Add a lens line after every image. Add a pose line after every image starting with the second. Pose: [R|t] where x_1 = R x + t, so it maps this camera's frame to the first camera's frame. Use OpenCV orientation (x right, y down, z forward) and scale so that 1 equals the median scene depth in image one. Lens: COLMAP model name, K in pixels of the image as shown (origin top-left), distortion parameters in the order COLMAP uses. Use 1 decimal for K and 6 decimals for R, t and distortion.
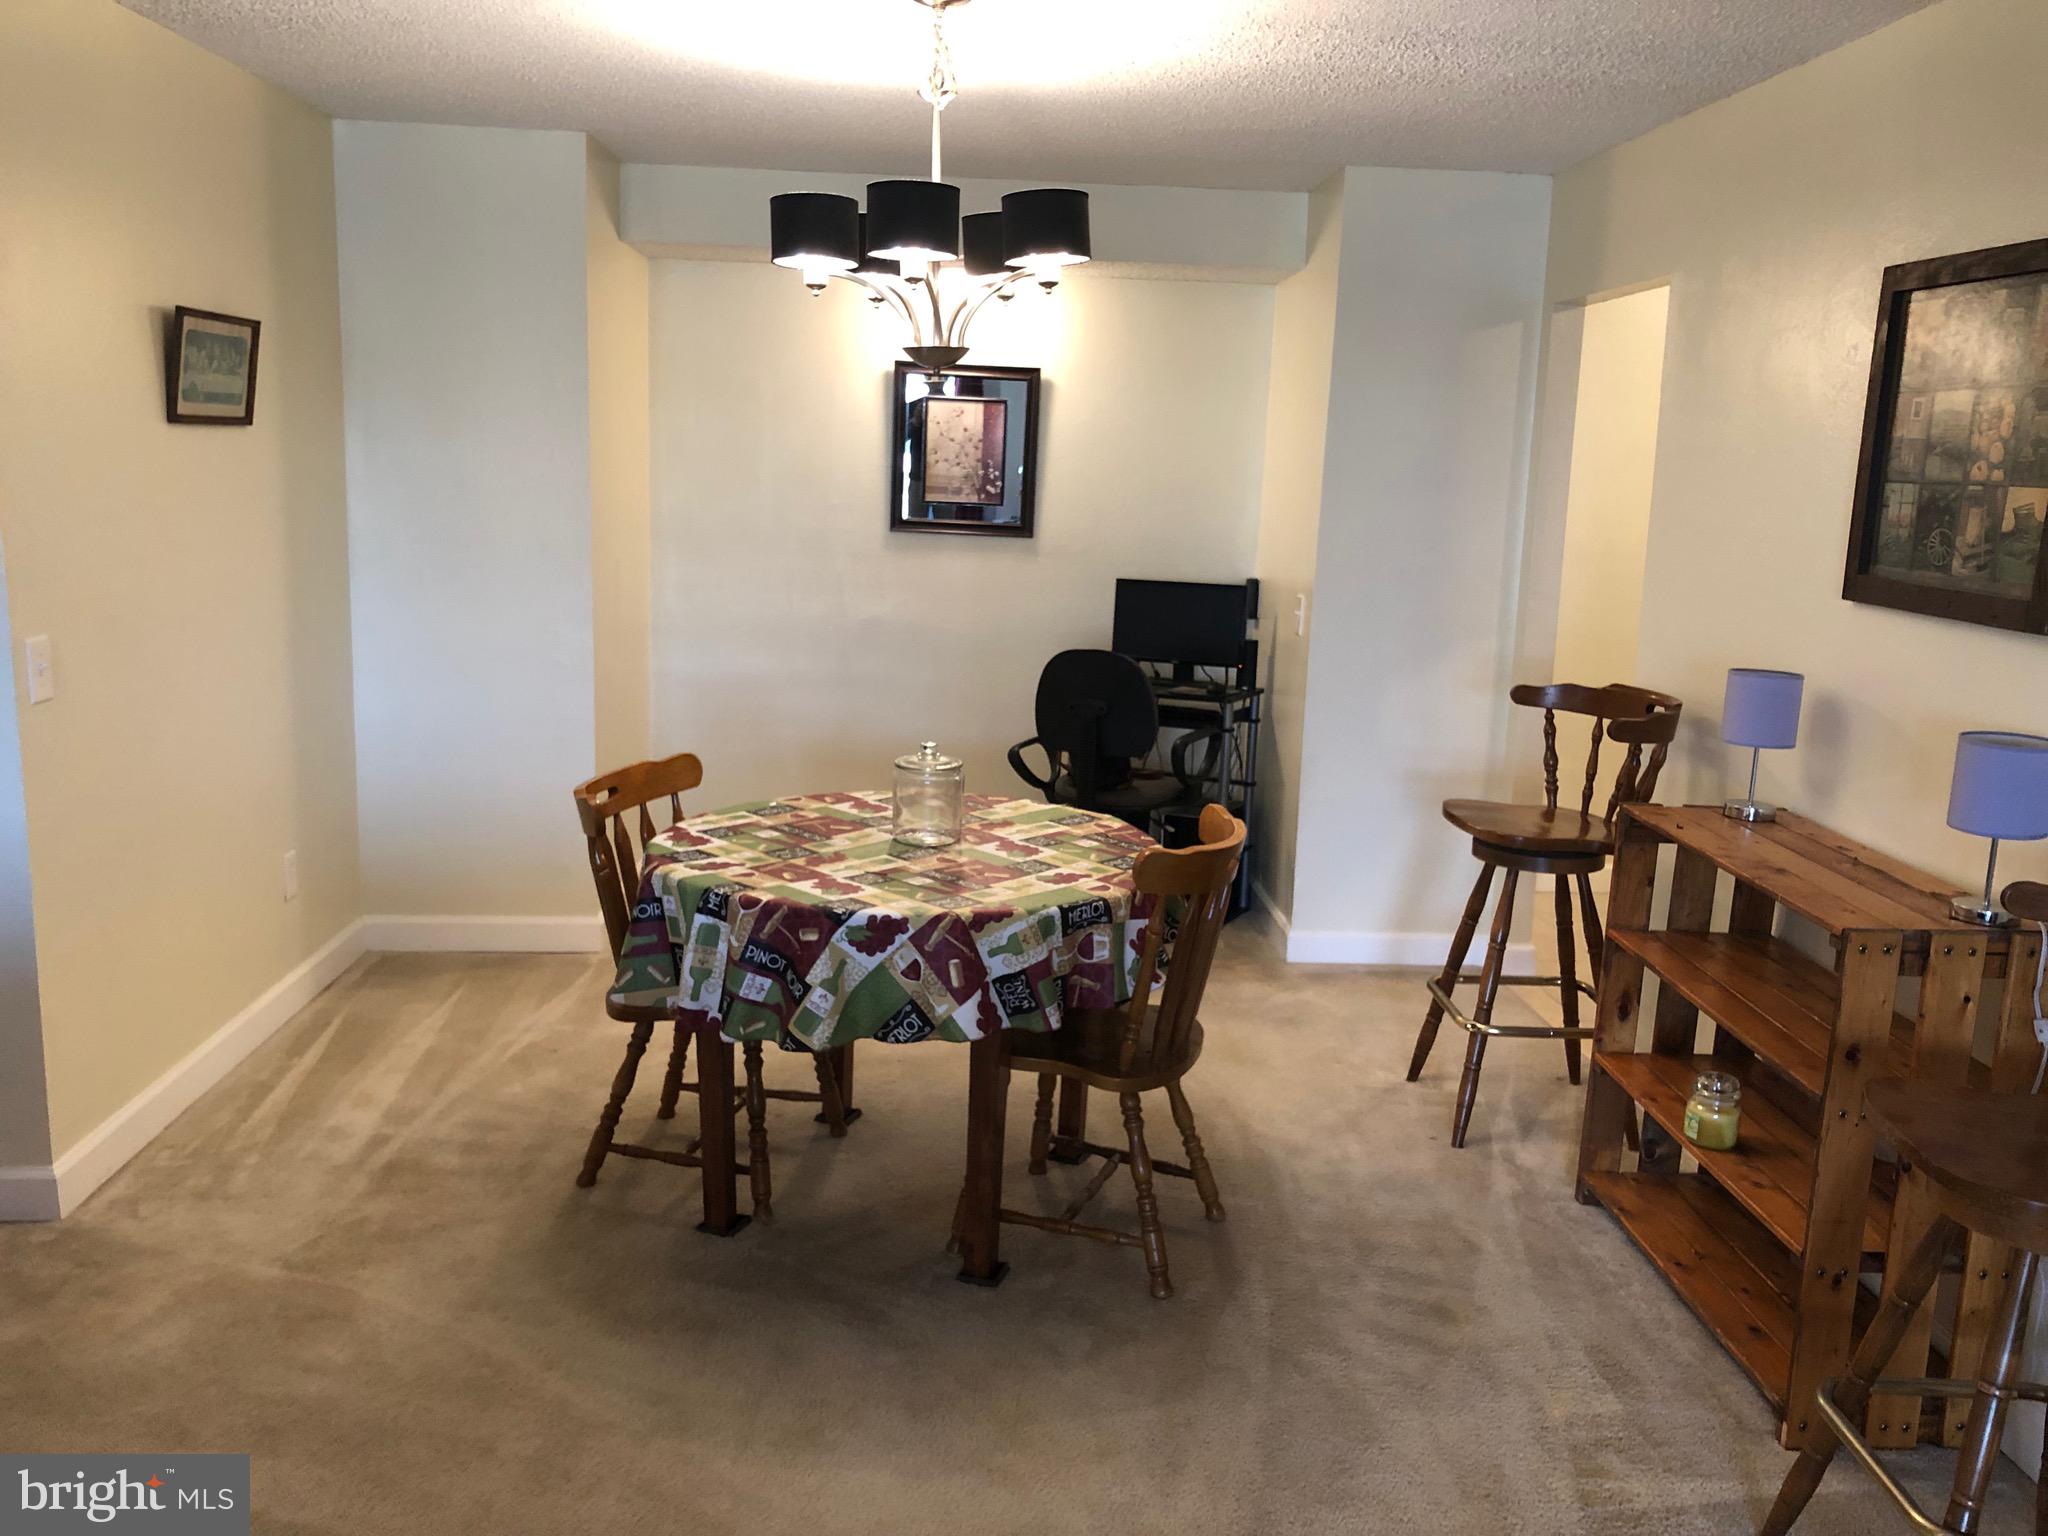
lens RADIAL K [[1692.3, 0, 1024.0], [0, 1692.3, 768.0], [0, 0, 1]] dist [0.019074, 0.009098]
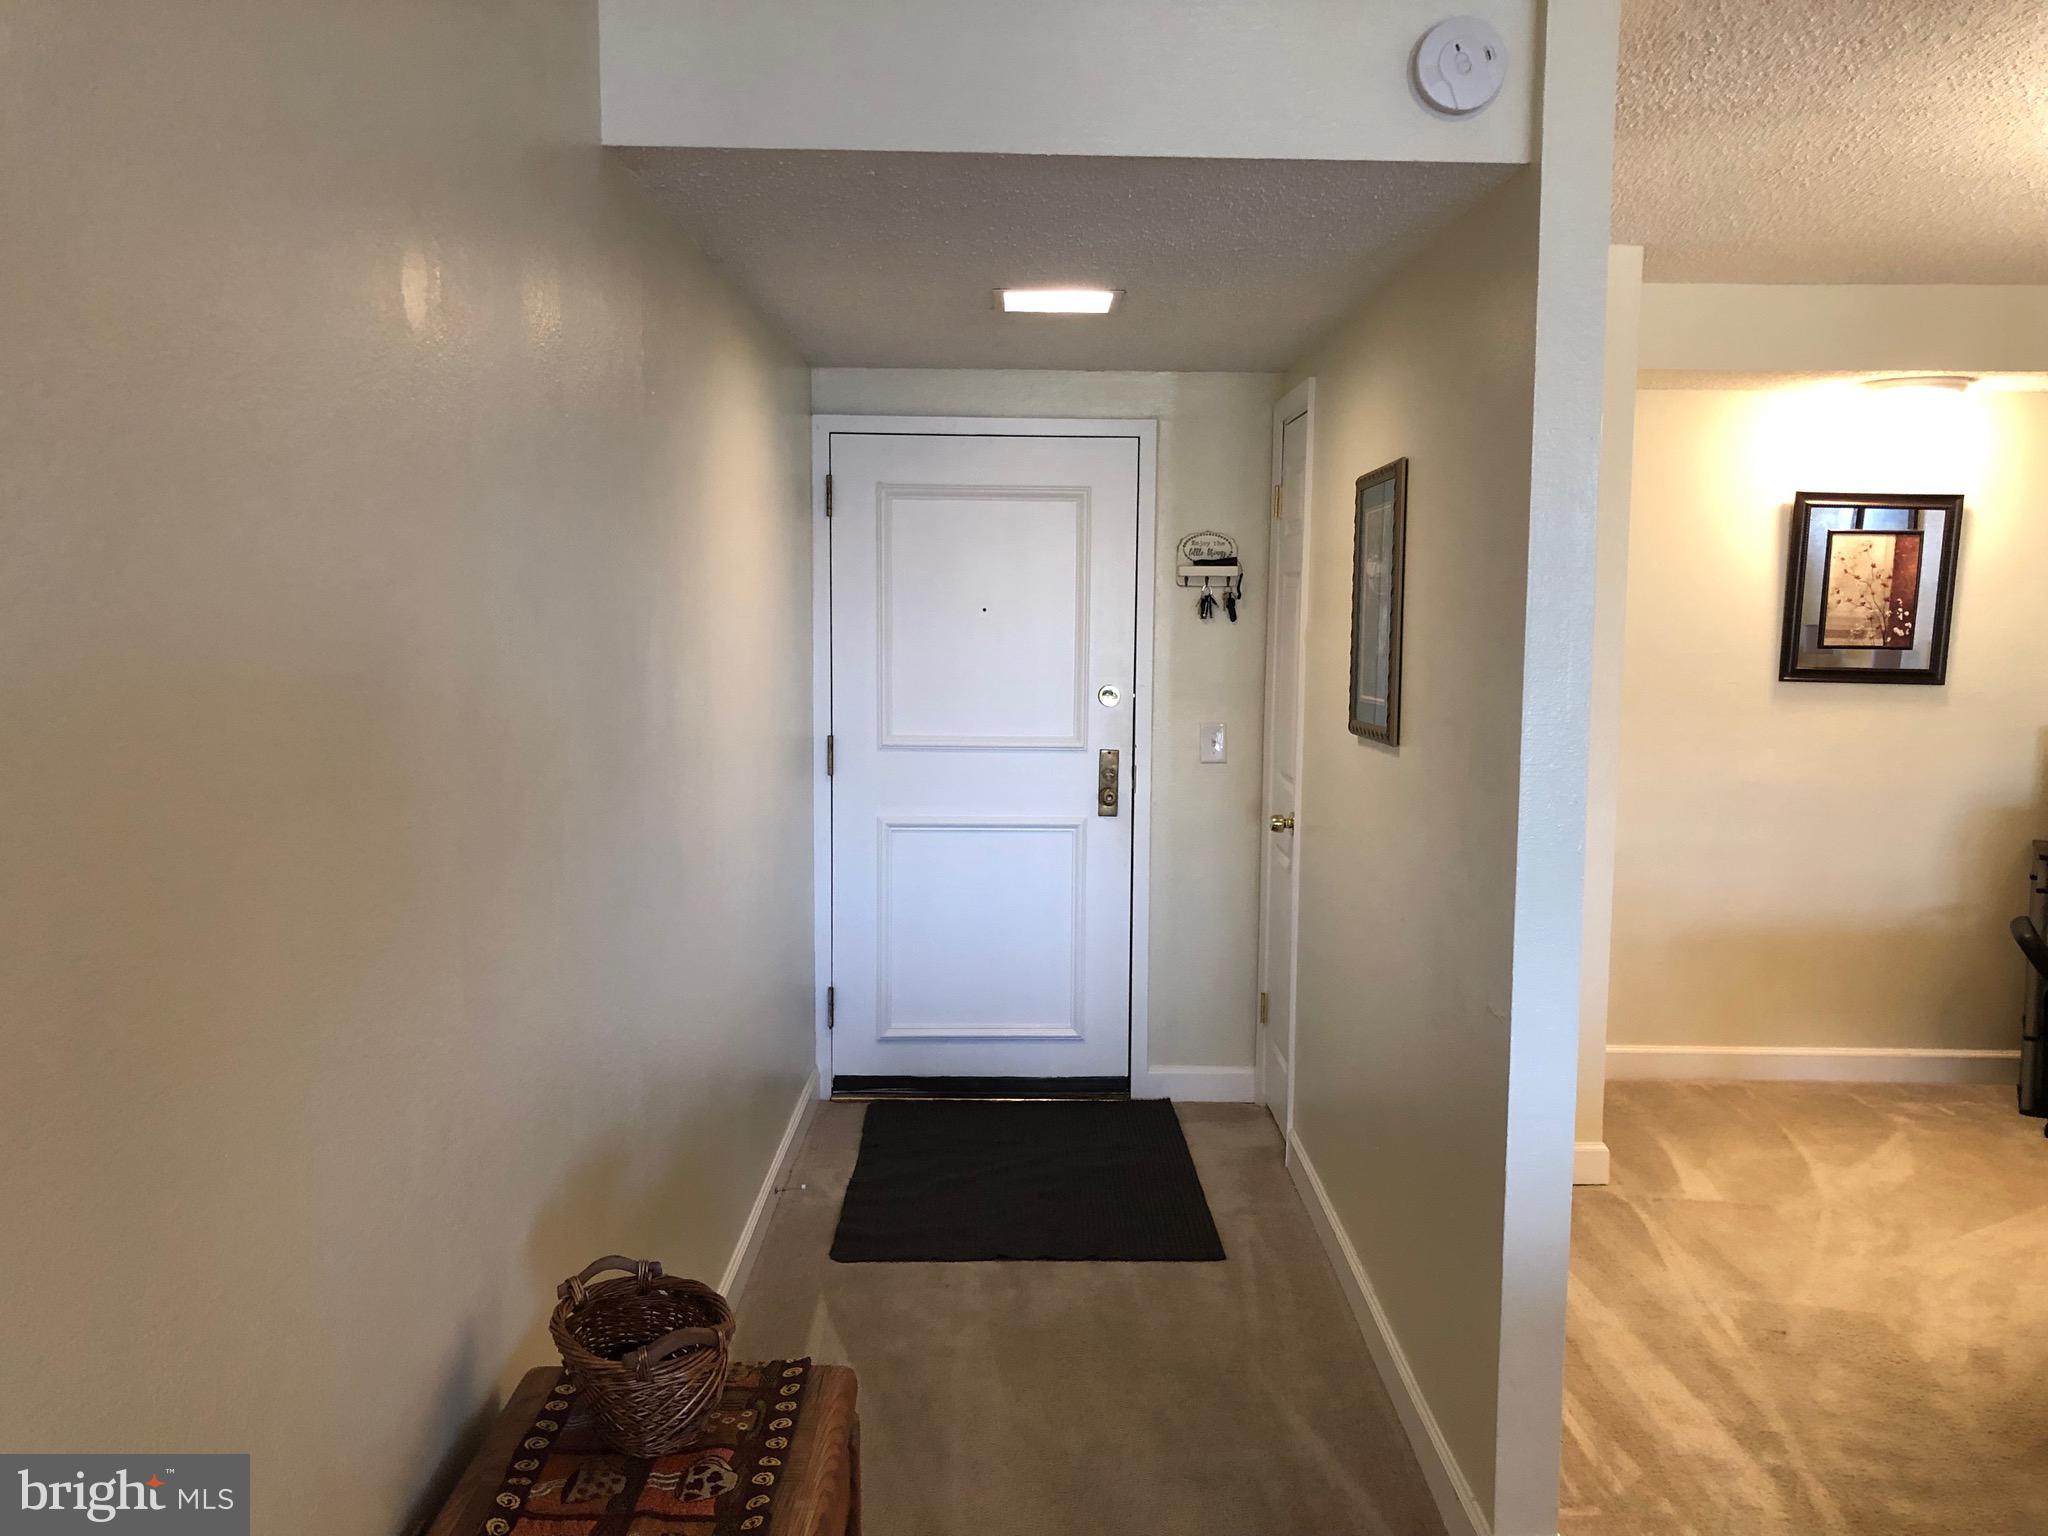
lens RADIAL K [[1692.3, 0, 1024.0], [0, 1692.3, 768.0], [0, 0, 1]] dist [0.019074, 0.009098]
pose [[0.999691, -0.020371, -0.014237, -0.465406], [0.019358, 0.997499, -0.067979, -0.042281], [0.015586, 0.067682, 0.997585, 0.112758]]
